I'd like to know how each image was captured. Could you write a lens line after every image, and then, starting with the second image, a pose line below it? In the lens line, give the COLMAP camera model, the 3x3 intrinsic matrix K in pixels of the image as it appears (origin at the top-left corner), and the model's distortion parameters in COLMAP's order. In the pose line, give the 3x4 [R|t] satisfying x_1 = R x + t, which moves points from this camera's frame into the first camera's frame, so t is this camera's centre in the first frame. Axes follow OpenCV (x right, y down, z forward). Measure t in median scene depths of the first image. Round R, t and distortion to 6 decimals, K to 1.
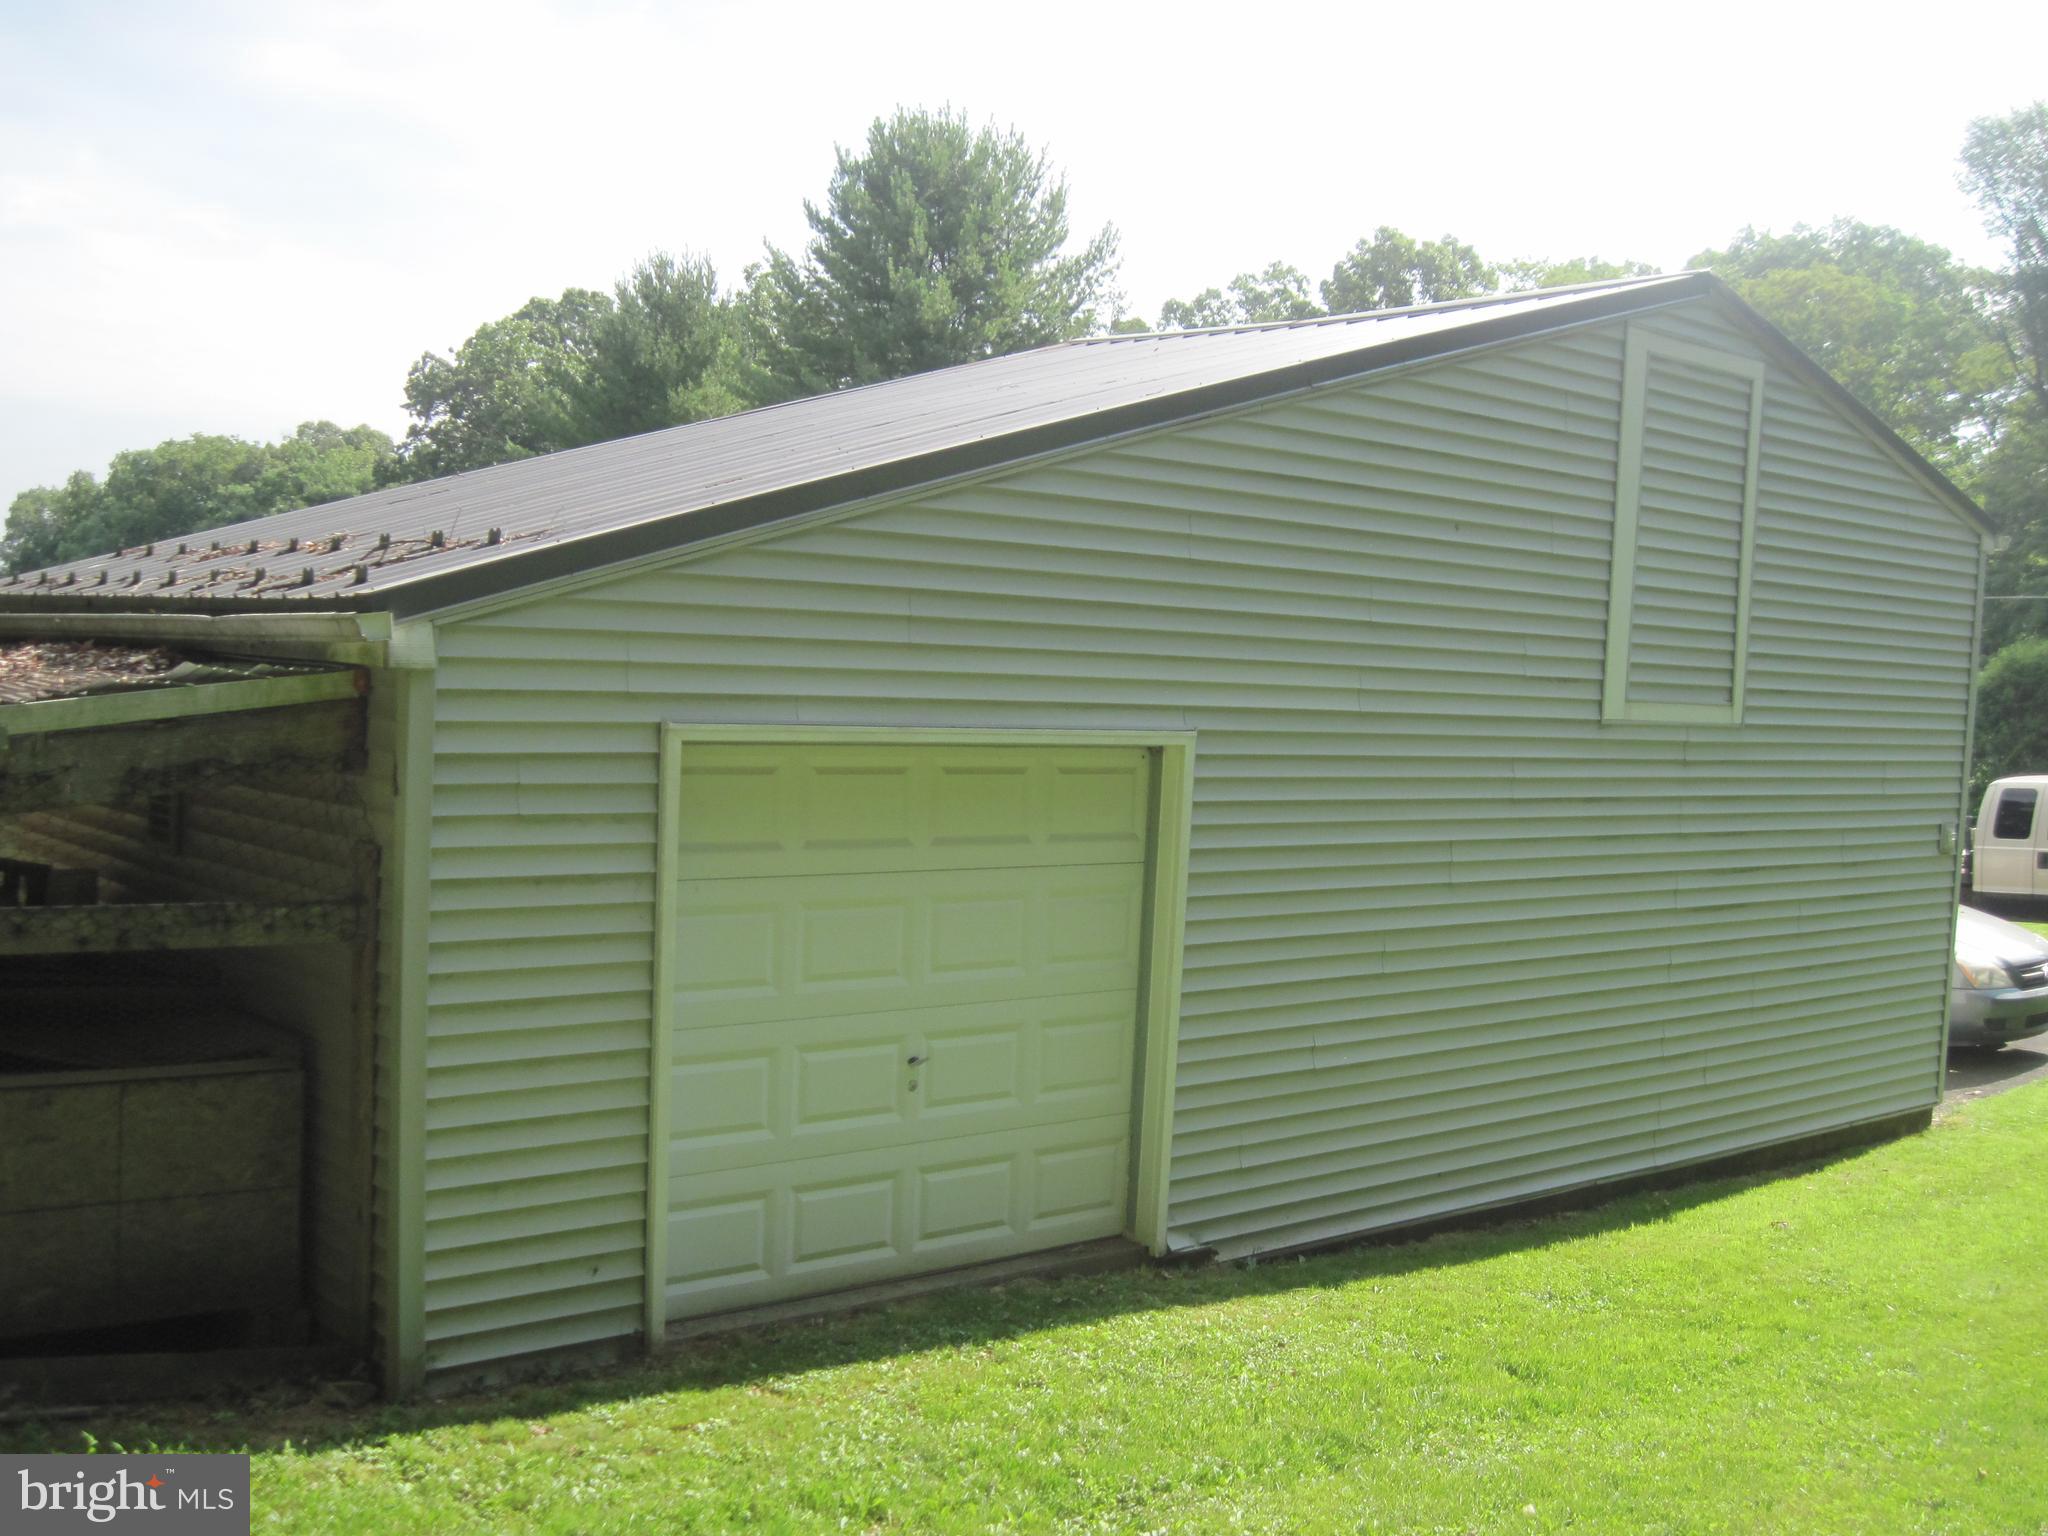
lens RADIAL K [[2105.5, 0, 1024.7], [0, 2105.5, 775.9], [0, 0, 1]] dist [-0.104520, 0.000000]
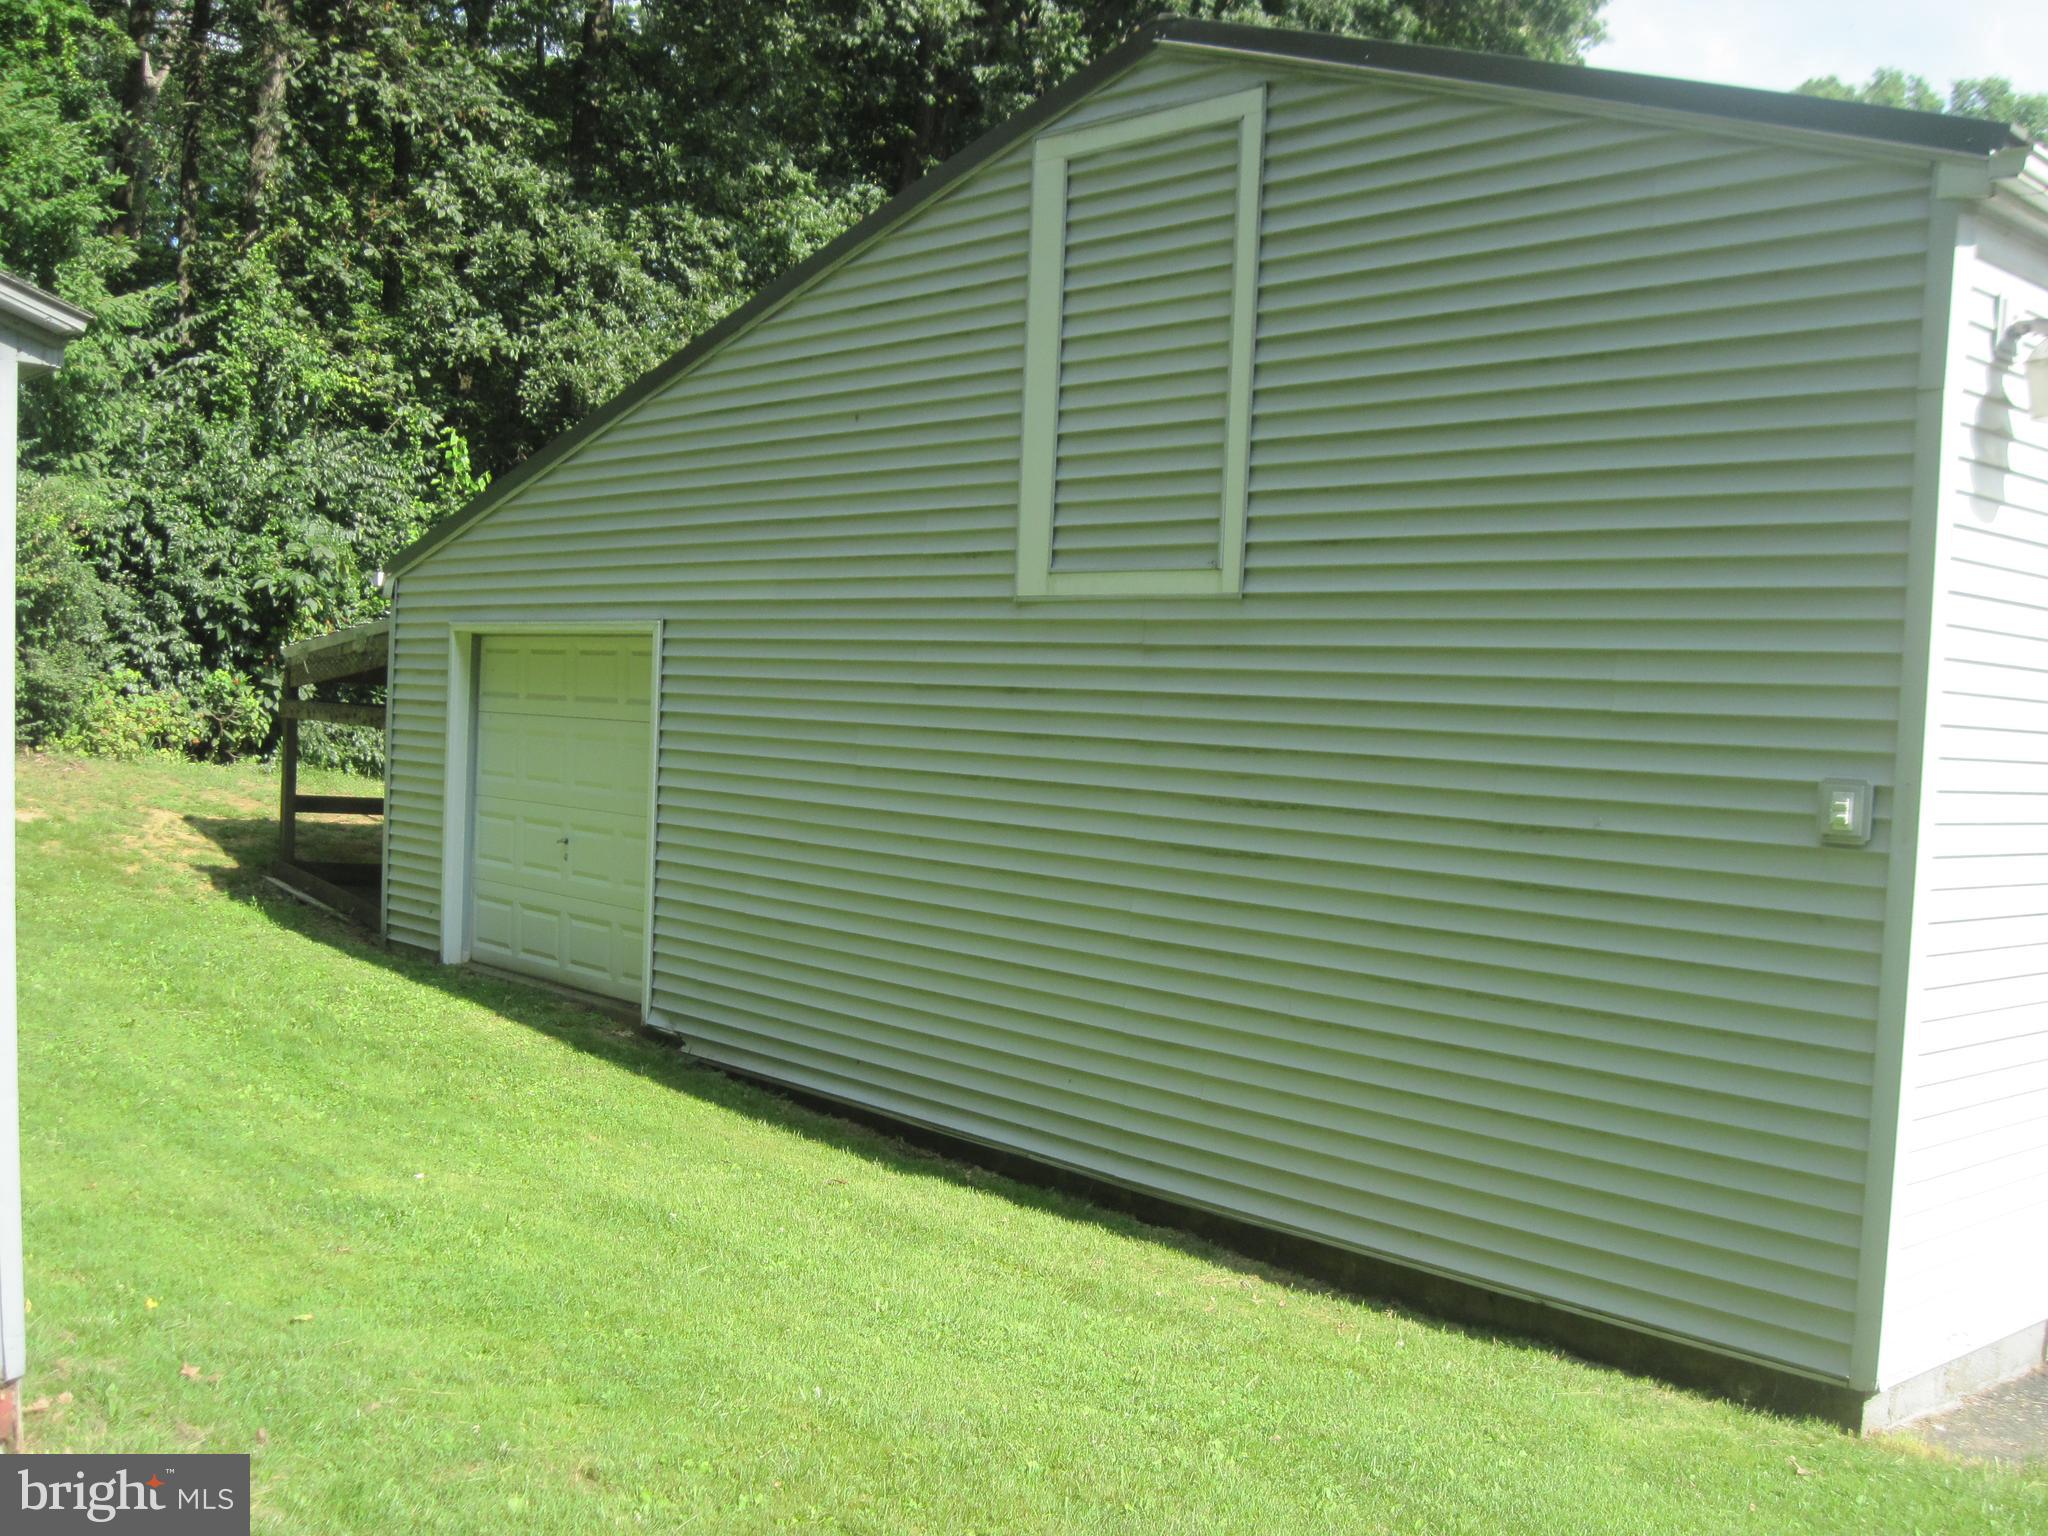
lens RADIAL K [[2105.5, 0, 1025.1], [0, 2105.5, 766.0], [0, 0, 1]] dist [-0.104520, 0.000000]
pose [[0.026260, -0.012669, -0.999575, 1.146107], [-0.094460, 0.995414, -0.015098, 0.055432], [0.995182, 0.094817, 0.024943, 0.991528]]
